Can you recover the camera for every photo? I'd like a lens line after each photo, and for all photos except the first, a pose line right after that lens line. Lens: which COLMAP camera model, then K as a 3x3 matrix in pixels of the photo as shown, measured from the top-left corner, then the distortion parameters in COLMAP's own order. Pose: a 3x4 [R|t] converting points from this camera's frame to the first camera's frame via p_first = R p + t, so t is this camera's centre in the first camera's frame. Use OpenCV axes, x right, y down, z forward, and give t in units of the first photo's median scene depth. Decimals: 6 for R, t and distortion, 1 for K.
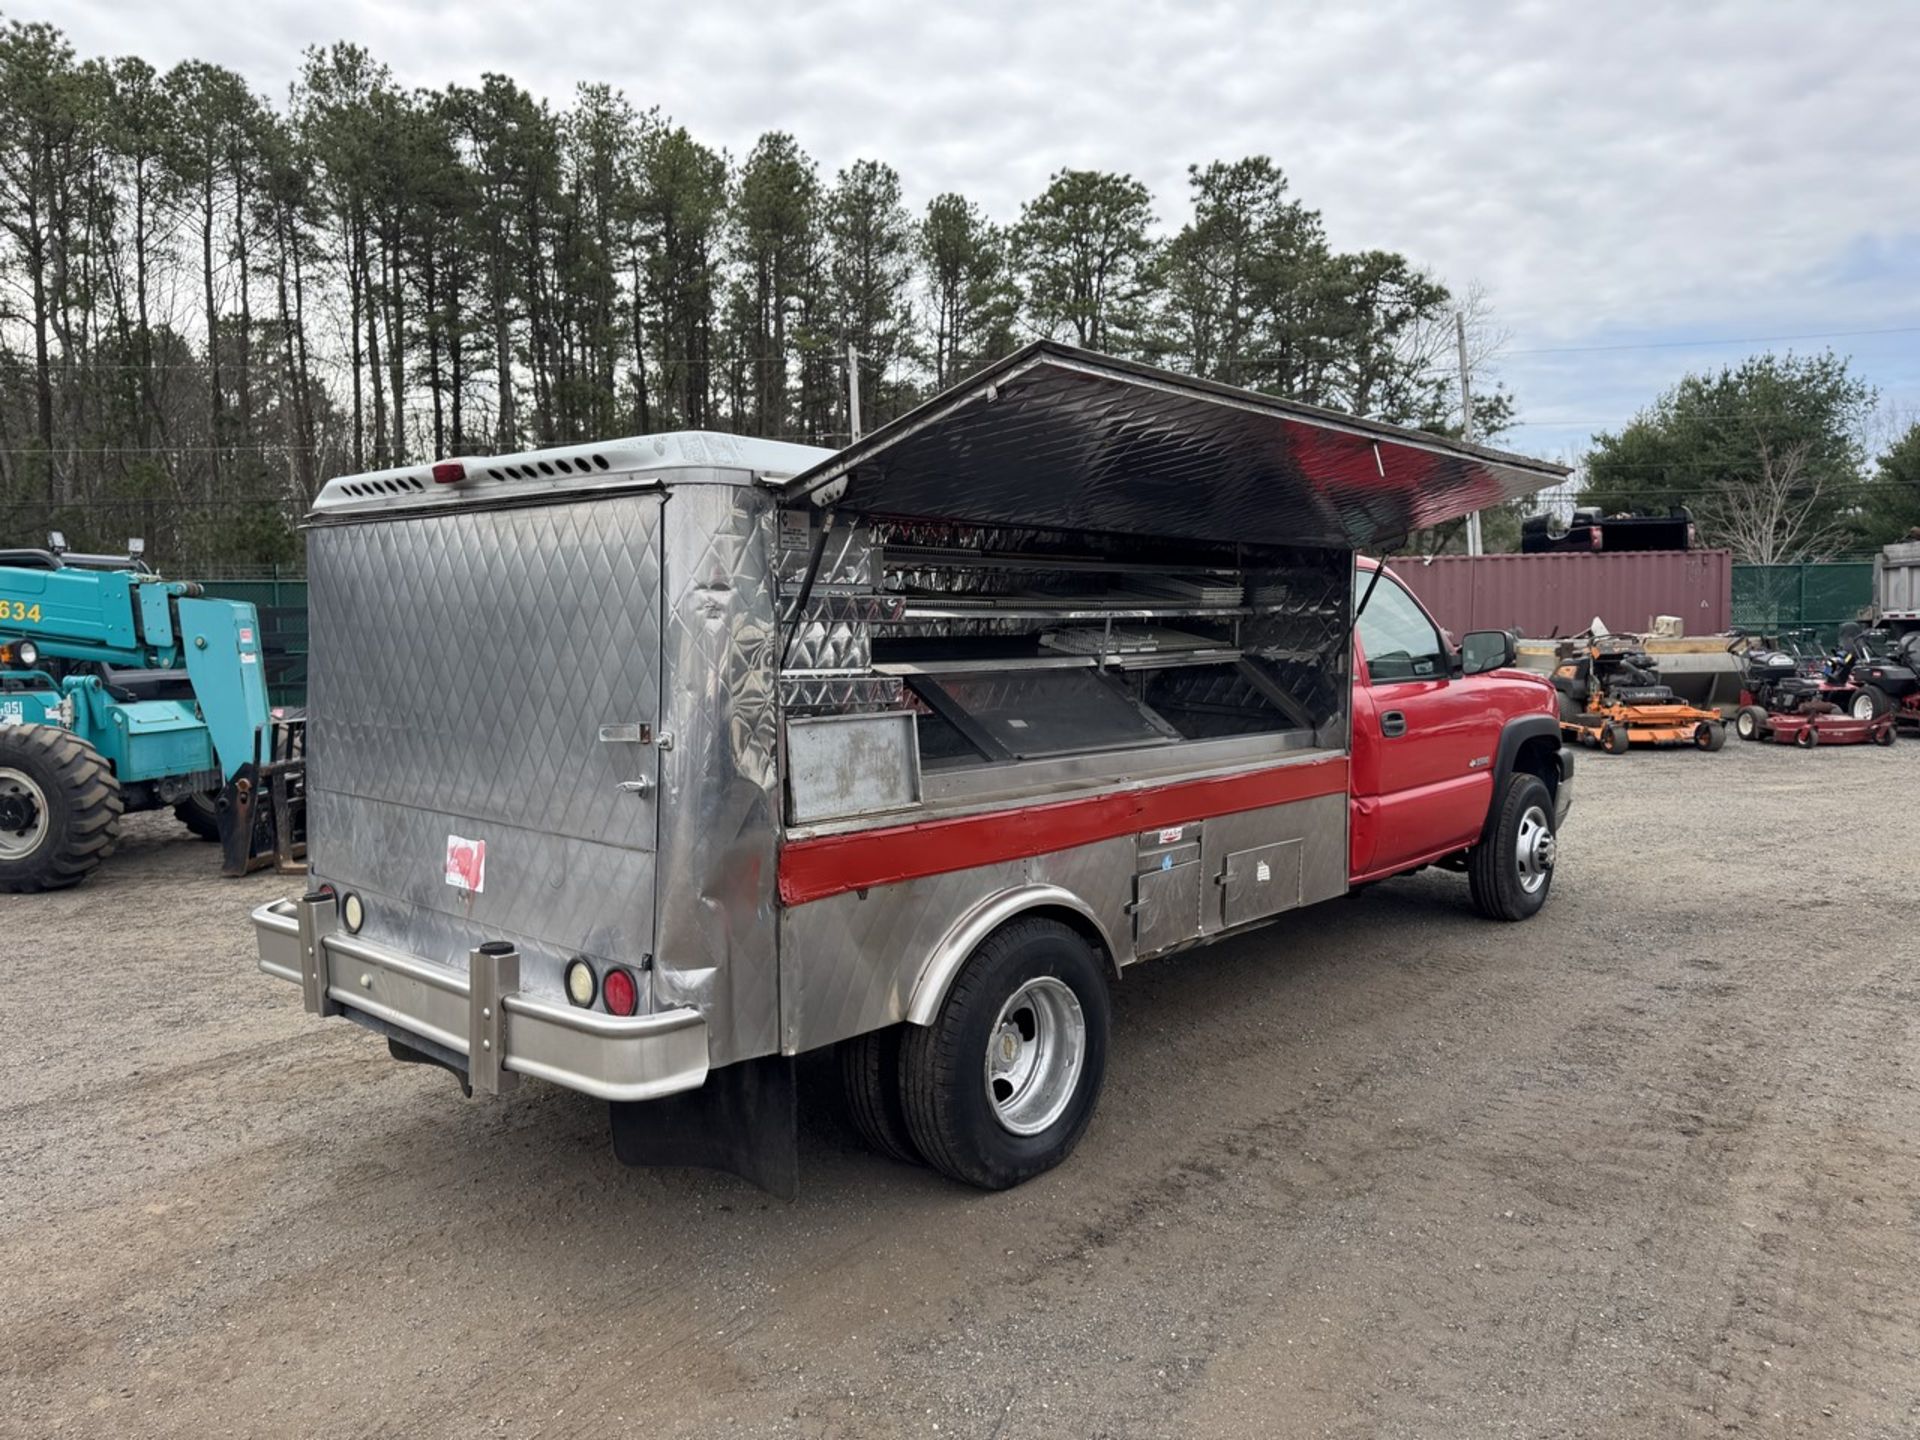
lens RADIAL K [[1372.5, 0, 963.4], [0, 1372.5, 712.3], [0, 0, 1]] dist [0.014523, -0.011703]
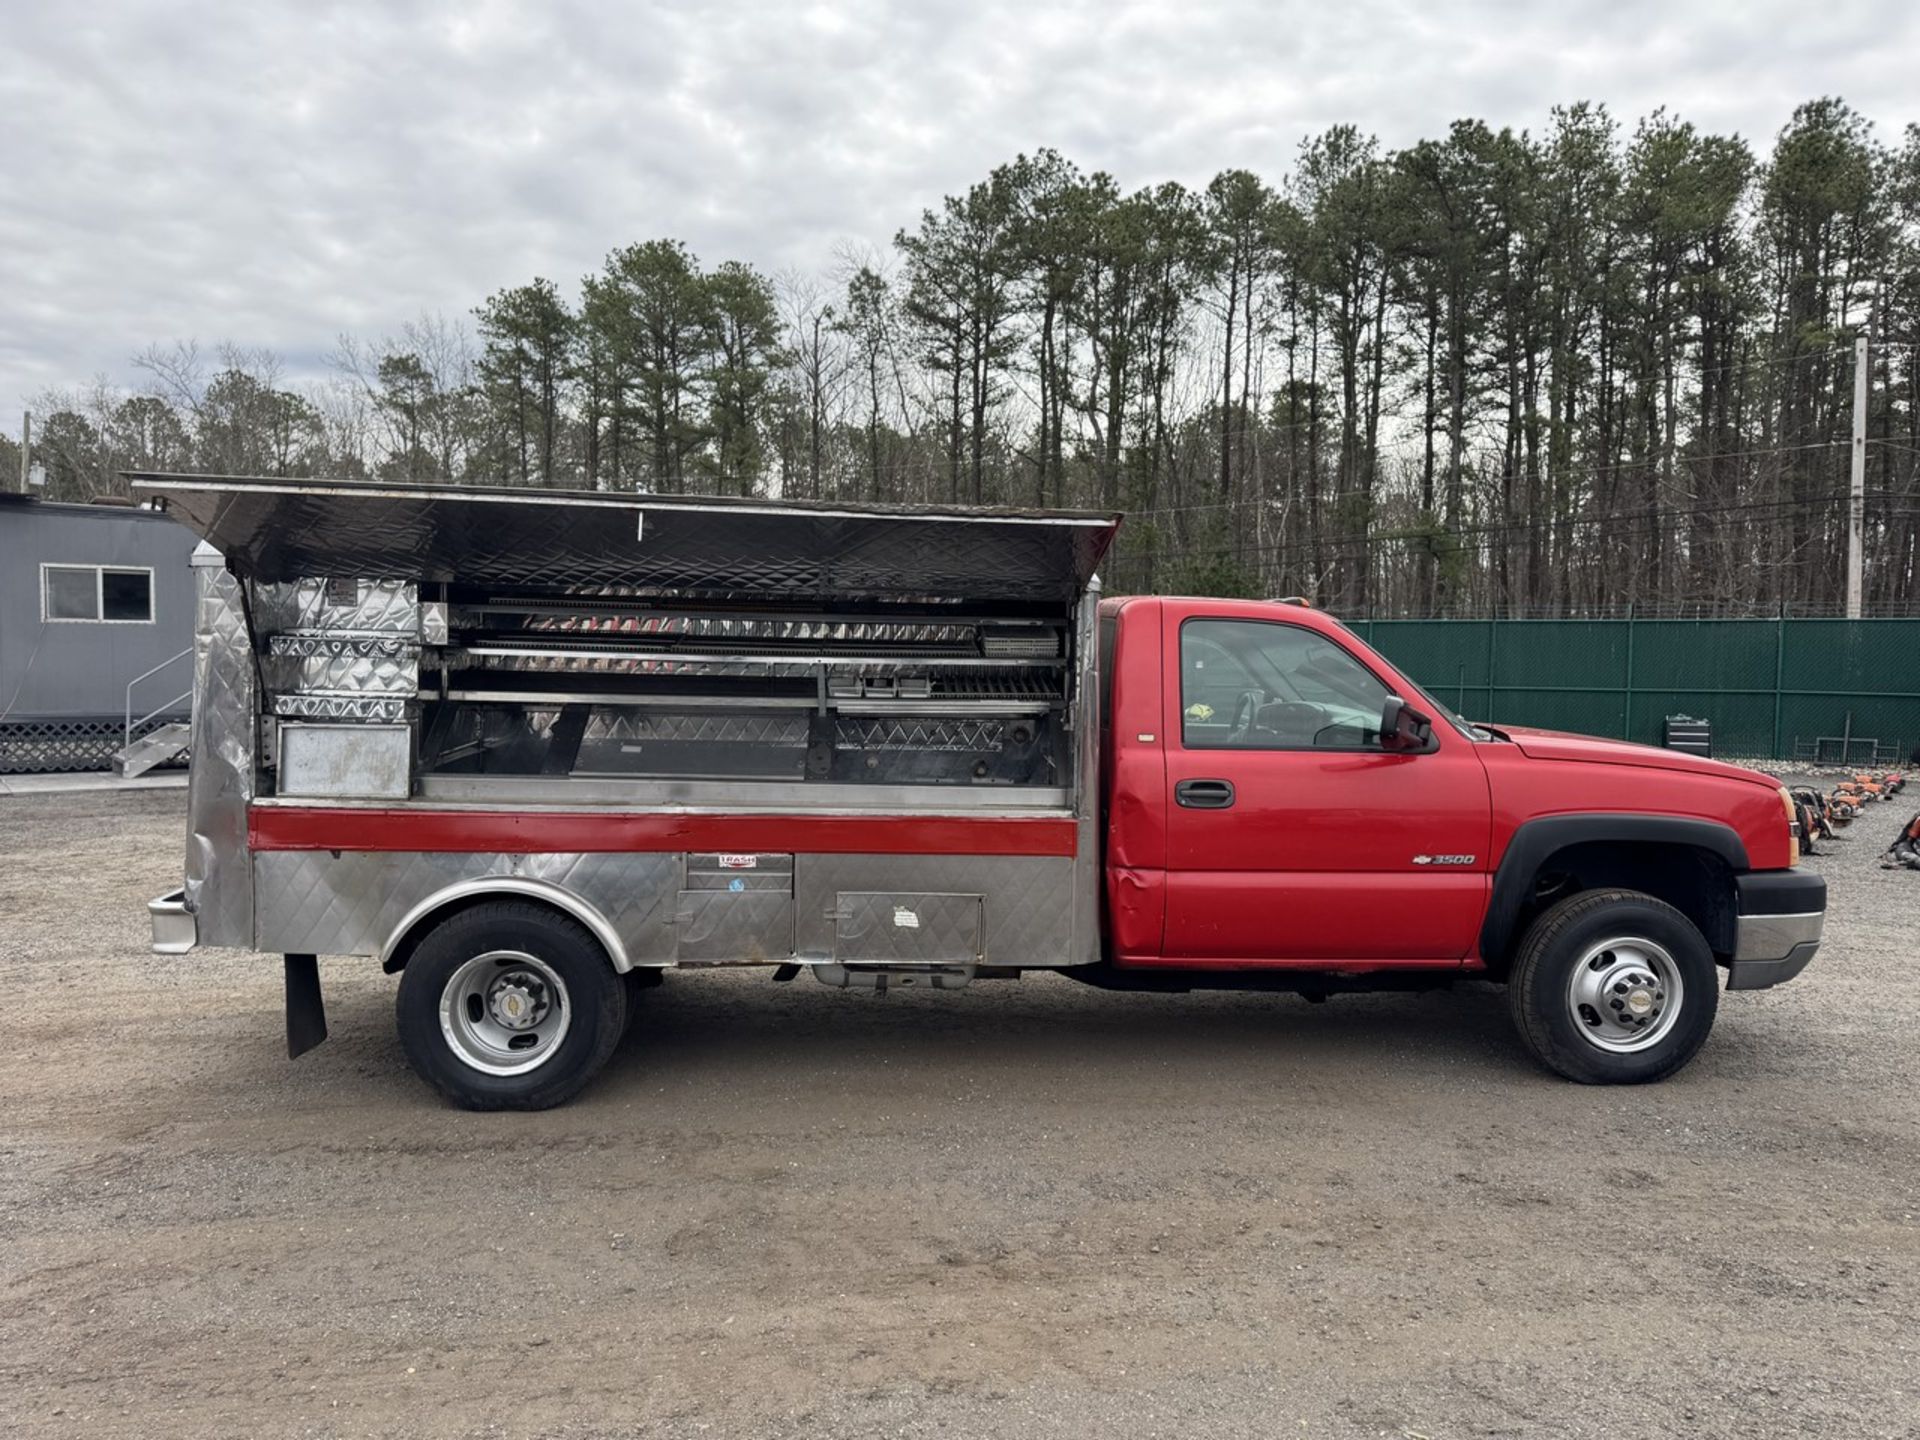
lens RADIAL K [[1370.3, 0, 961.1], [0, 1370.3, 713.5], [0, 0, 1]] dist [0.020855, -0.019081]
pose [[0.720196, 0.052563, -0.691777, 0.305390], [-0.070743, 0.997492, 0.002143, -0.013106], [0.690155, 0.047395, 0.722108, 0.094737]]
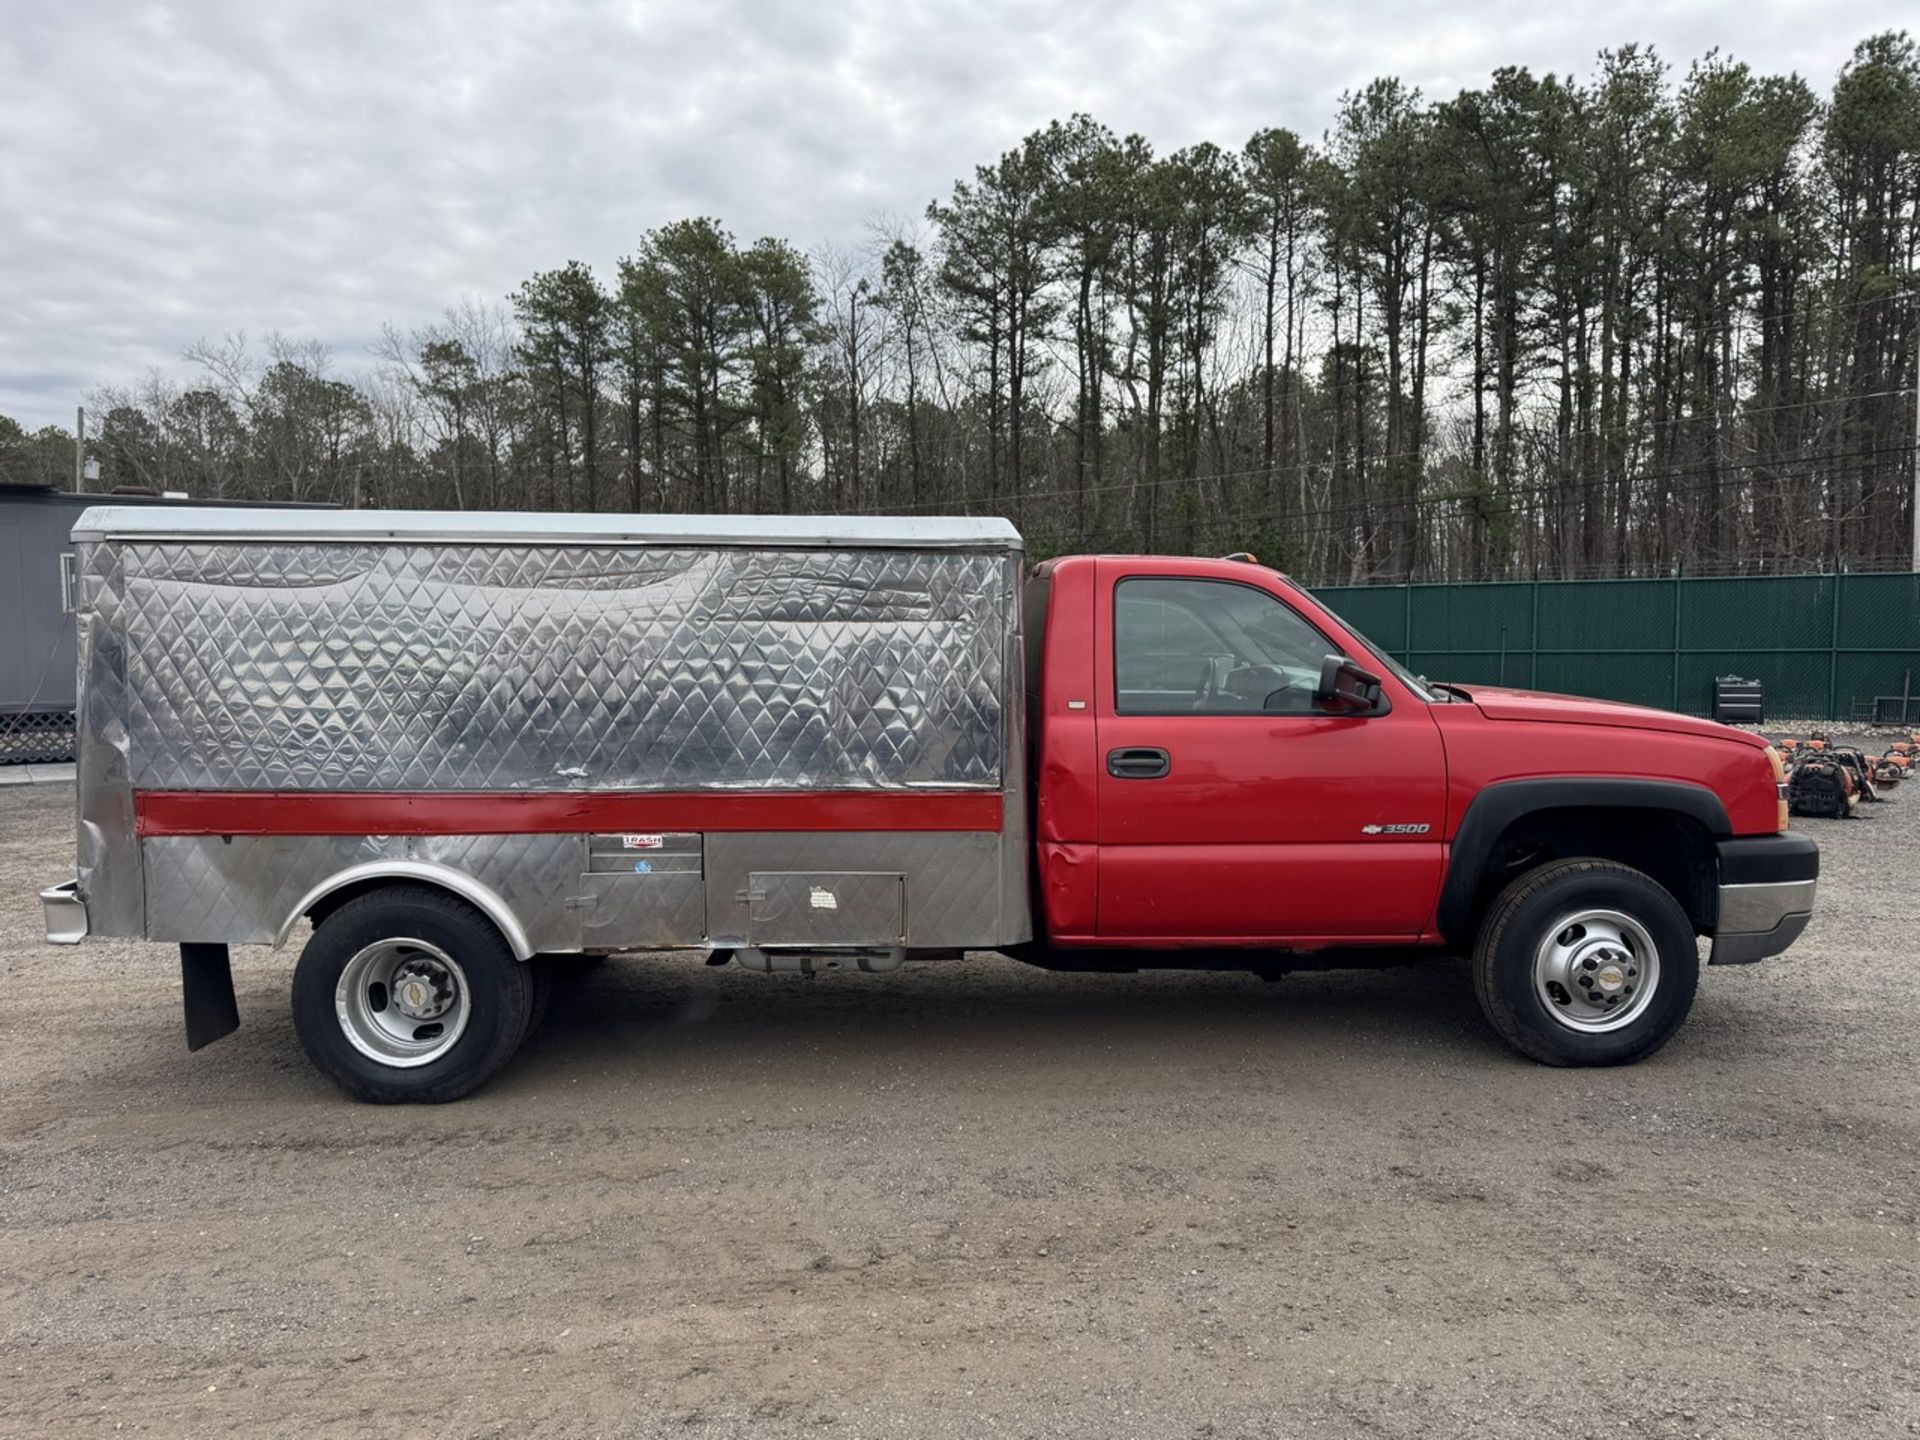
lens RADIAL K [[1372.5, 0, 963.4], [0, 1372.5, 712.3], [0, 0, 1]] dist [0.014523, -0.011703]
pose [[0.694002, 0.052186, -0.718080, 0.315615], [-0.053130, 0.998362, 0.021207, -0.013251], [0.718010, 0.023434, 0.695638, 0.130025]]
